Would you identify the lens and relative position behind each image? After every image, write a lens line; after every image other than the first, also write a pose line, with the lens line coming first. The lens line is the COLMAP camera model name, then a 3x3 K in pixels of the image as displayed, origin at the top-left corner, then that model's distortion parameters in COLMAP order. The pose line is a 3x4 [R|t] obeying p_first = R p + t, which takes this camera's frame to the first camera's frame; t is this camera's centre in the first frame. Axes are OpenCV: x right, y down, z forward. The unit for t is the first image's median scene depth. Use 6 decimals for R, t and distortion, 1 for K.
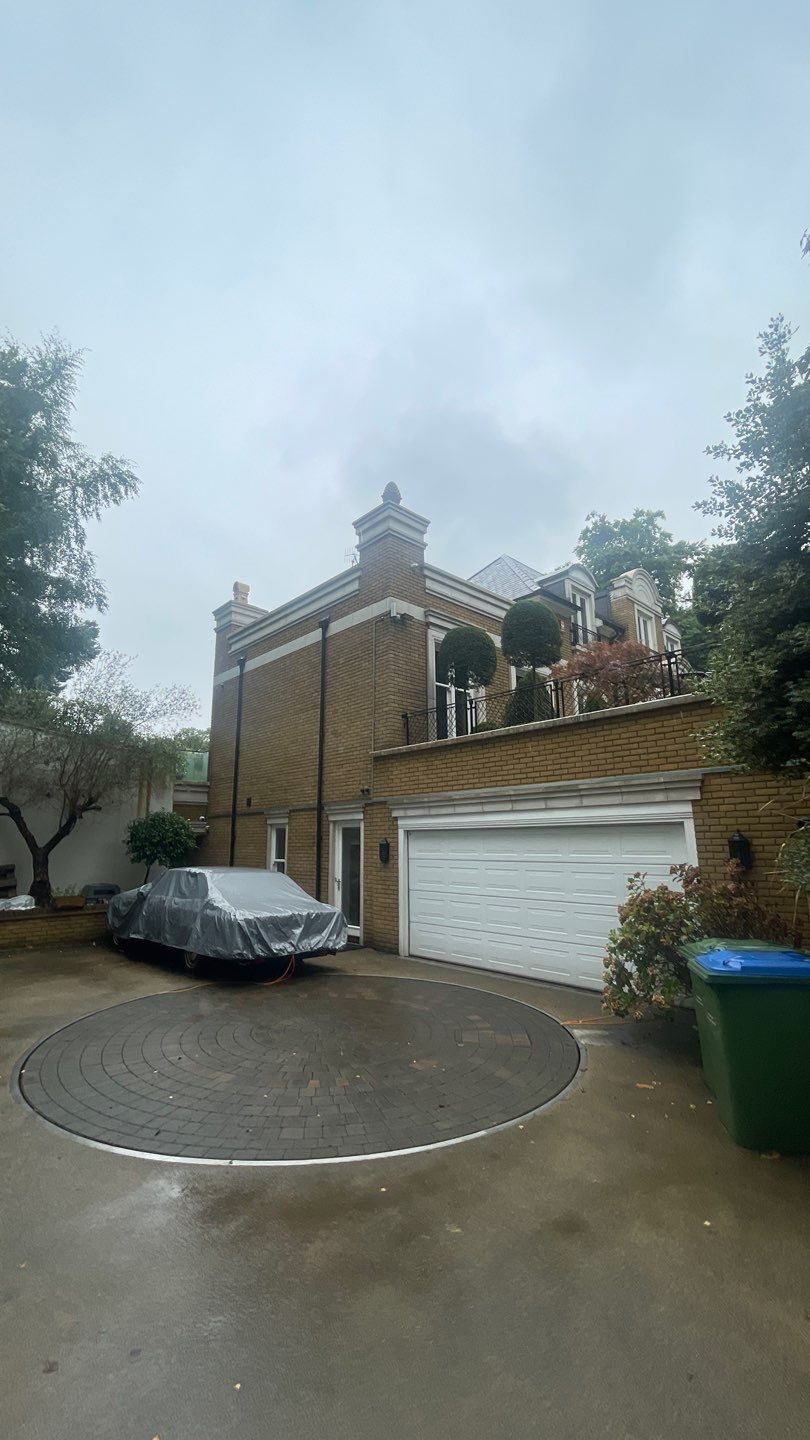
lens RADIAL K [[578.9, 0, 405.0], [0, 578.9, 720.0], [0, 0, 1]] dist [-0.001152, -0.000067]
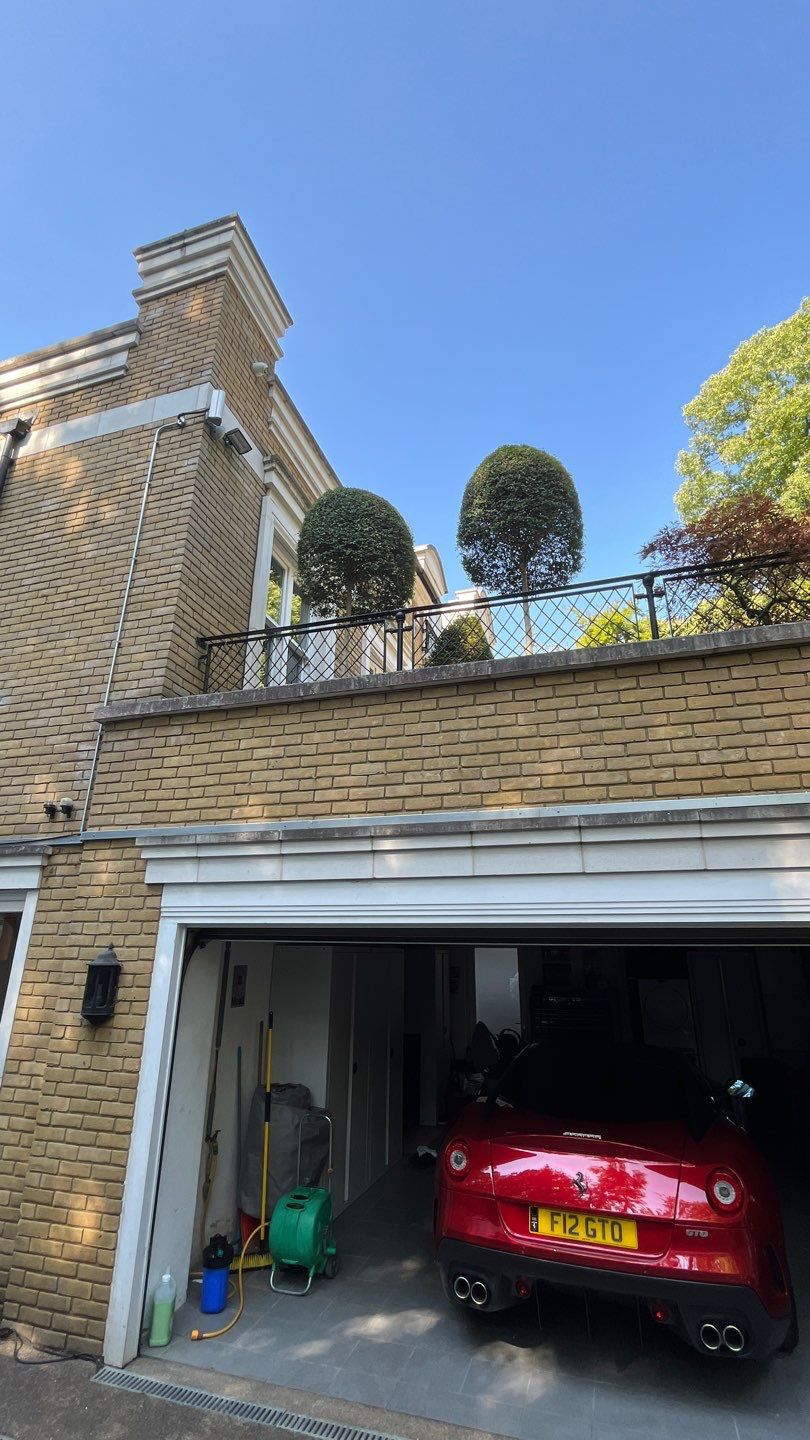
lens RADIAL K [[646.8, 0, 402.5], [0, 646.8, 716.5], [0, 0, 1]] dist [-0.001024, -0.000731]
pose [[0.872959, 0.186843, 0.450591, -0.080612], [-0.119313, 0.977462, -0.174163, 0.118248], [-0.472977, 0.098276, 0.875577, 0.576389]]
